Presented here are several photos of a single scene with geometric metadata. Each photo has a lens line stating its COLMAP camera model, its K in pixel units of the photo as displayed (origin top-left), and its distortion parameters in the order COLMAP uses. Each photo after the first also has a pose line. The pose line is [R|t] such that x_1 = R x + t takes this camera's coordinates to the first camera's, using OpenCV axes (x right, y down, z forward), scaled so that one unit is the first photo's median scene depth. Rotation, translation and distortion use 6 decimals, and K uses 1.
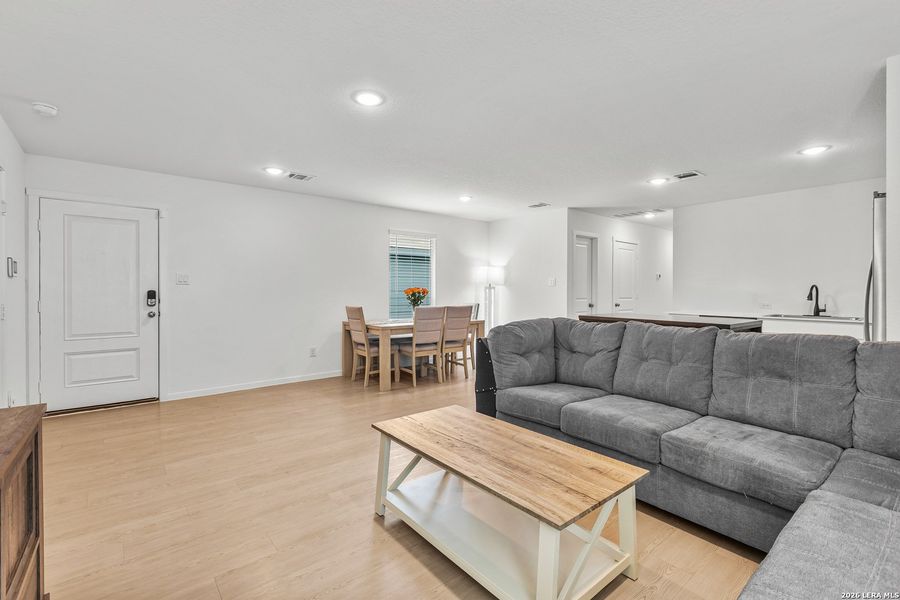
lens RADIAL K [[402.8, 0, 441.6], [0, 402.8, 291.6], [0, 0, 1]] dist [0.001419, 0.000268]
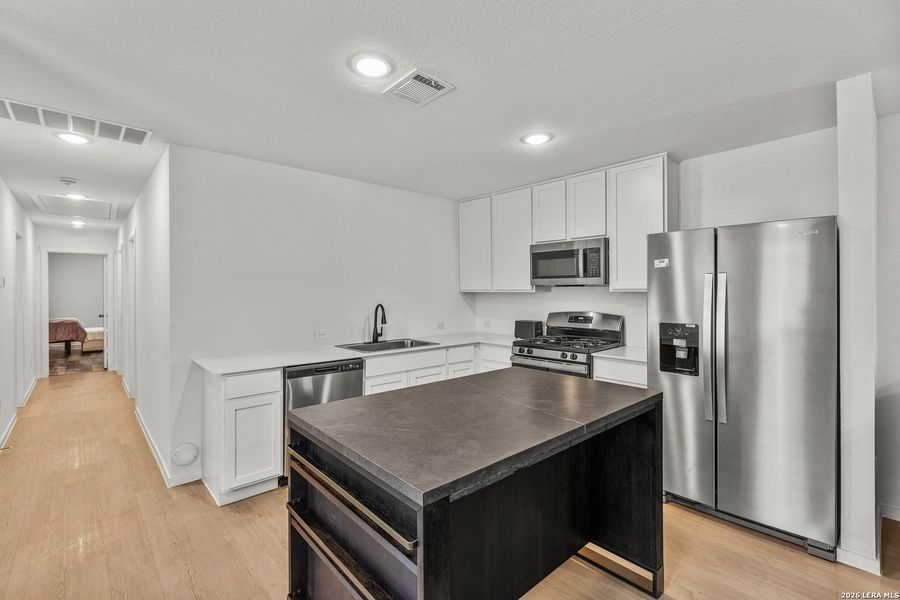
lens RADIAL K [[400.3, 0, 447.7], [0, 400.3, 293.0], [0, 0, 1]] dist [-0.000027, -0.000158]
pose [[-0.067948, -0.004854, 0.997677, 0.104090], [0.004899, 0.999974, 0.005199, -0.040712], [-0.997677, 0.005241, -0.067922, 0.834758]]
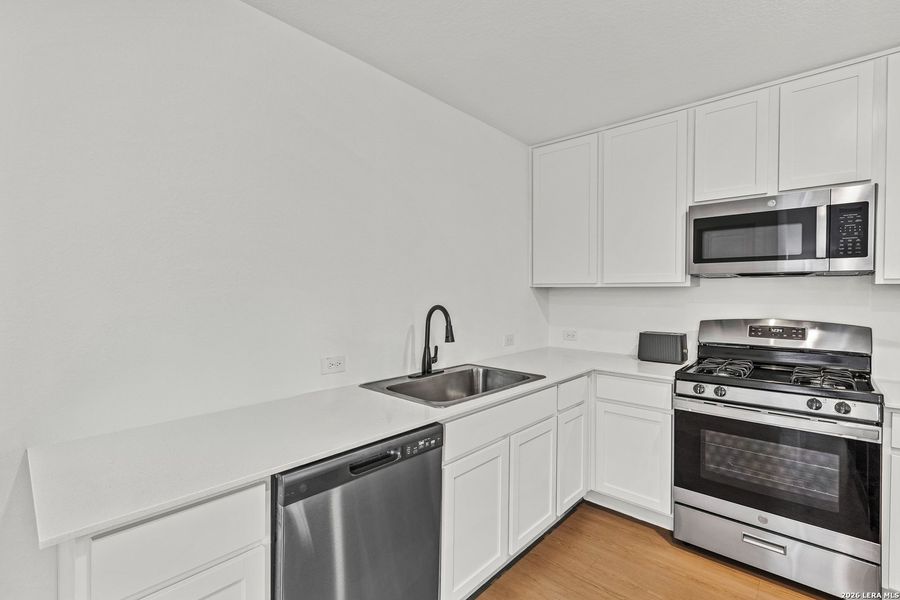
lens RADIAL K [[409.0, 0, 448.3], [0, 409.0, 298.5], [0, 0, 1]] dist [0.003360, 0.000157]
pose [[-0.153133, -0.014947, 0.988093, 0.437919], [-0.000716, 0.999887, 0.015015, -0.030108], [-0.988205, 0.001592, -0.153126, 0.962231]]
